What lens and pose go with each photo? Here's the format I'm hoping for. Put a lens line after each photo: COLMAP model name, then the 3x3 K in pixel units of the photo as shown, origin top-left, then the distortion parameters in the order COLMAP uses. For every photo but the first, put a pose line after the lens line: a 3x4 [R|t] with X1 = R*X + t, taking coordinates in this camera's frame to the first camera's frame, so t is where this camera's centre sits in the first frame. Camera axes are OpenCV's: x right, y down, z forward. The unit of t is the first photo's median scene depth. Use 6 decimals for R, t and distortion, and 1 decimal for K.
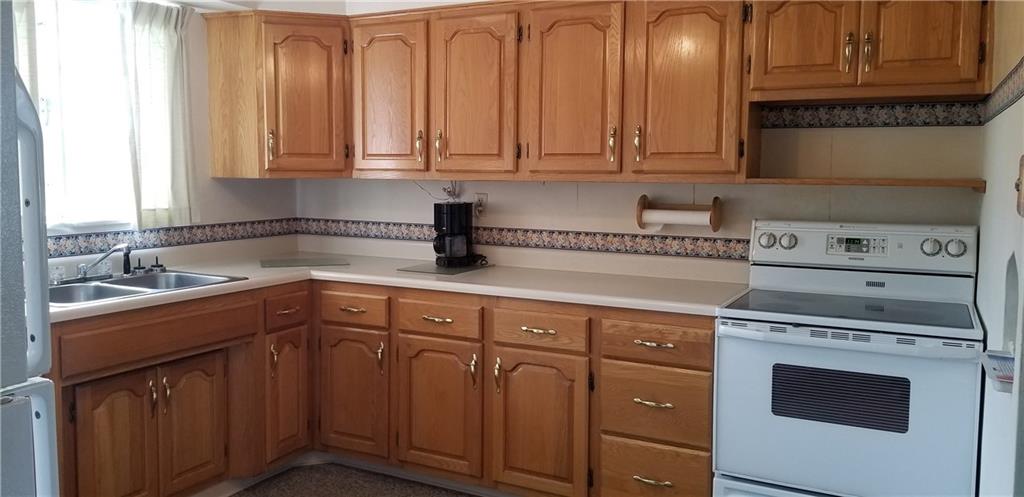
lens RADIAL K [[790.1, 0, 512.0], [0, 790.1, 248.5], [0, 0, 1]] dist [0.095363, -0.109223]
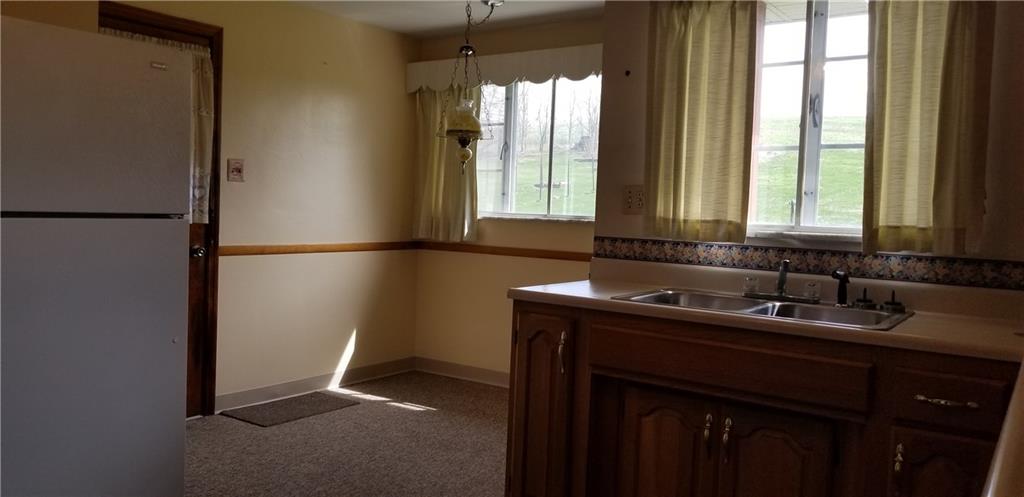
lens RADIAL K [[790.1, 0, 512.0], [0, 790.1, 248.5], [0, 0, 1]] dist [0.095363, -0.109223]
pose [[-0.122186, 0.068341, -0.990152, 0.364705], [-0.117181, 0.989656, 0.082767, -0.052594], [0.985565, 0.126140, -0.112913, 0.763784]]
